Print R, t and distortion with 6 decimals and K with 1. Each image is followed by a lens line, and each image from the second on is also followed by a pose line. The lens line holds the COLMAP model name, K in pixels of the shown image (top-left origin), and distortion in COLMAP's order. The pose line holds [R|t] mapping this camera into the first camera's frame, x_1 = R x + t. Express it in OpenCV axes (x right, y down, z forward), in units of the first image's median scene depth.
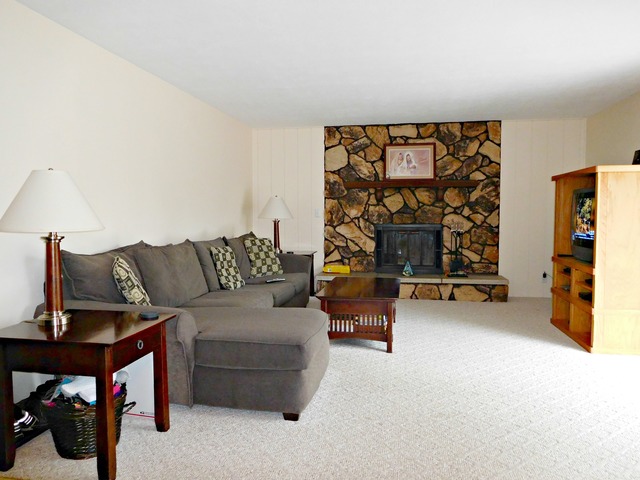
lens RADIAL K [[487.1, 0, 323.9], [0, 487.1, 241.7], [0, 0, 1]] dist [-0.003889, -0.000543]
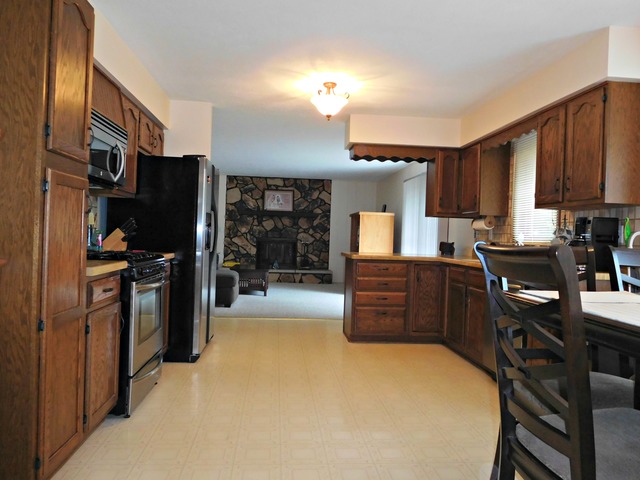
lens RADIAL K [[487.1, 0, 322.3], [0, 487.1, 240.4], [0, 0, 1]] dist [-0.003889, -0.000543]
pose [[0.966556, 0.033459, 0.254264, -0.099402], [-0.020959, 0.998442, -0.051714, 0.055523], [-0.255598, 0.044655, 0.965751, -0.645040]]
